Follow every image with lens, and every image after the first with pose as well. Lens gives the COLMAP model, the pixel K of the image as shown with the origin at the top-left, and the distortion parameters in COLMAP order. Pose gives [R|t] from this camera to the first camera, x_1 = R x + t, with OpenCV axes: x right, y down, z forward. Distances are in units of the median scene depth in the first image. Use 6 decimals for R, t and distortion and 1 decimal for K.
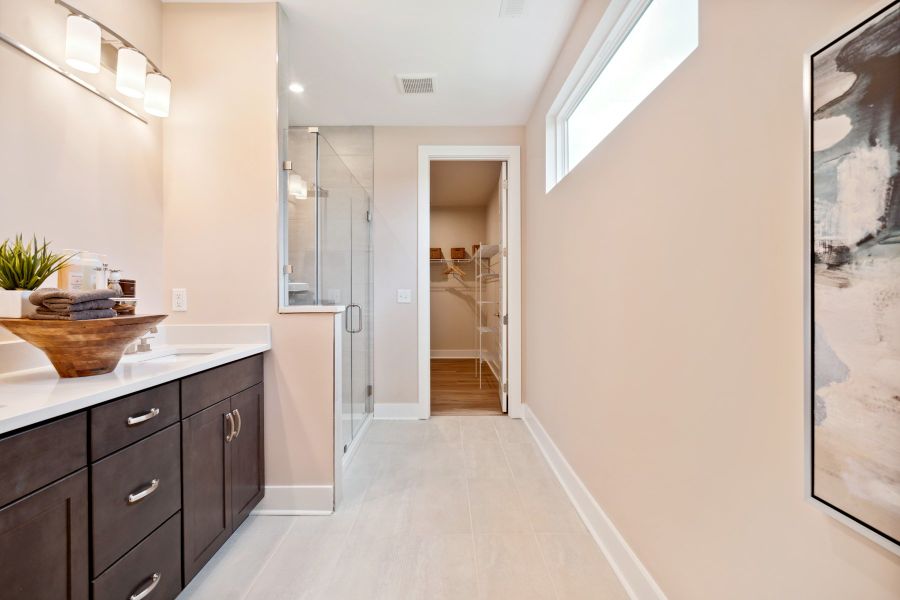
lens RADIAL K [[403.7, 0, 450.0], [0, 403.7, 293.7], [0, 0, 1]] dist [-0.004800, 0.001069]
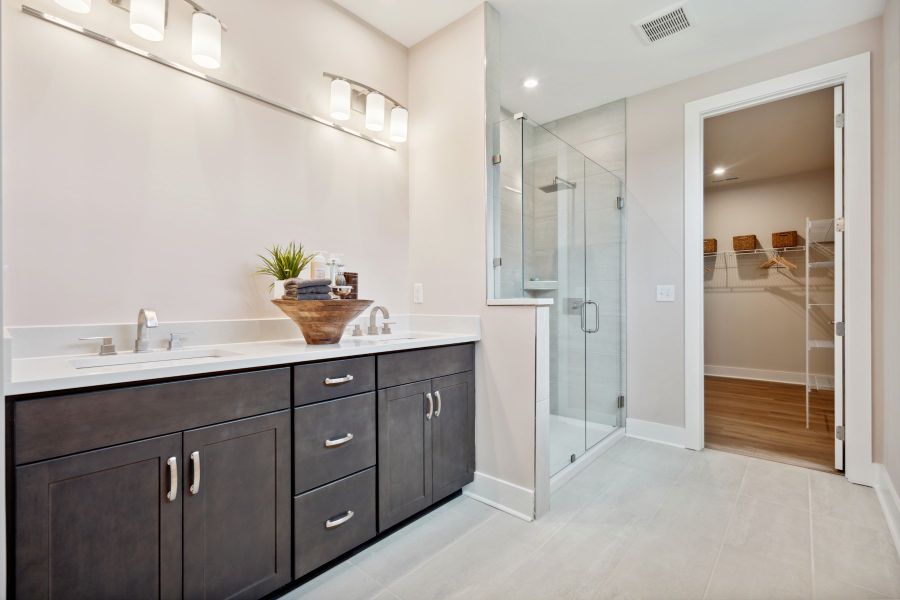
lens RADIAL K [[403.7, 0, 449.8], [0, 403.7, 300.7], [0, 0, 1]] dist [-0.004800, 0.001069]
pose [[0.745212, -0.000297, -0.666827, 0.172667], [0.000393, 1.000000, -0.000006, 0.033752], [0.666827, -0.000258, 0.745212, 0.164989]]
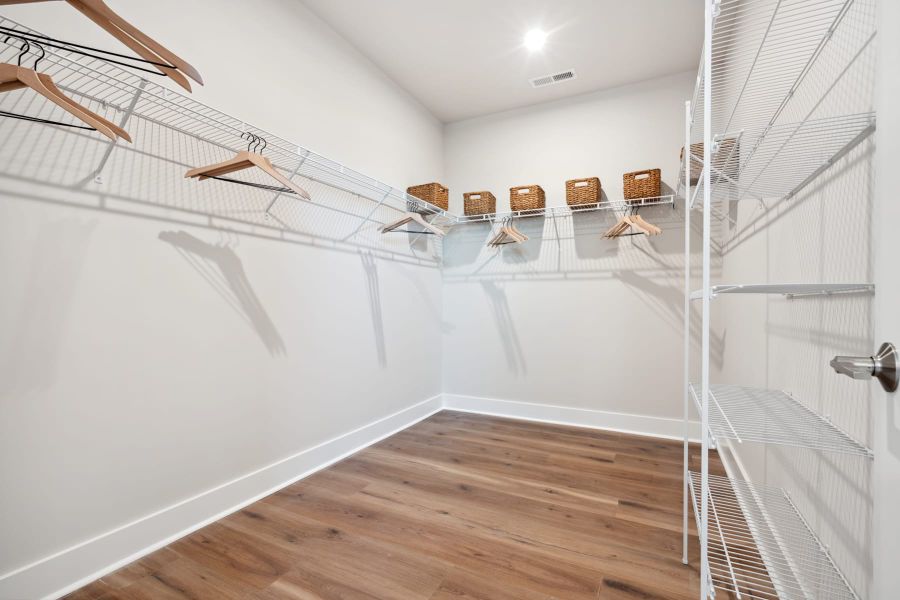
lens RADIAL K [[403.7, 0, 452.3], [0, 403.7, 304.9], [0, 0, 1]] dist [-0.004800, 0.001069]
pose [[0.886575, 0.008086, -0.462514, 0.126218], [-0.008456, 0.999963, 0.001272, 0.078005], [0.462508, 0.002783, 0.886611, 1.739635]]
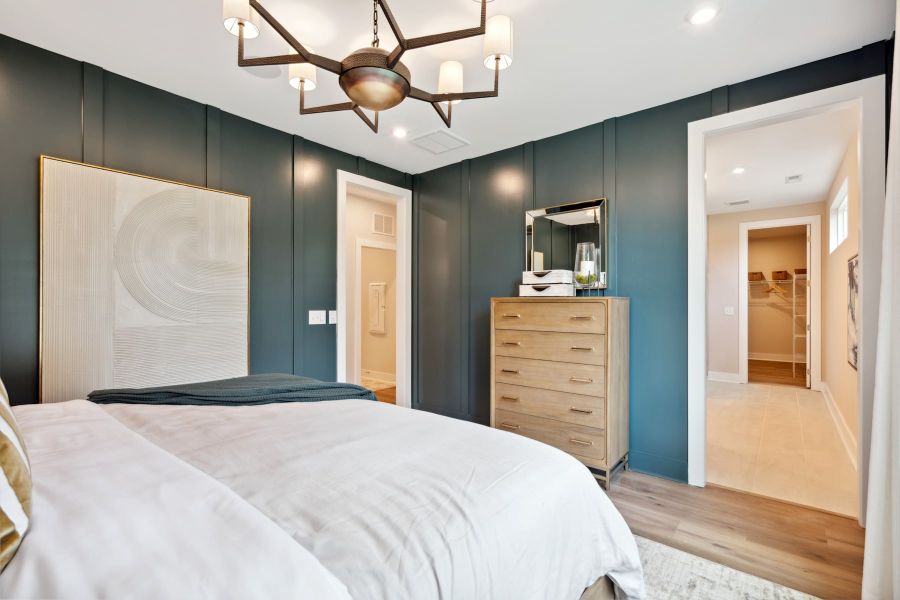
lens RADIAL K [[403.7, 0, 442.7], [0, 403.7, 300.8], [0, 0, 1]] dist [-0.004800, 0.001069]
pose [[0.755918, 0.001396, -0.654665, 0.147624], [-0.006106, 0.999969, -0.004918, -0.036082], [0.654638, 0.007715, 0.755903, -1.847423]]
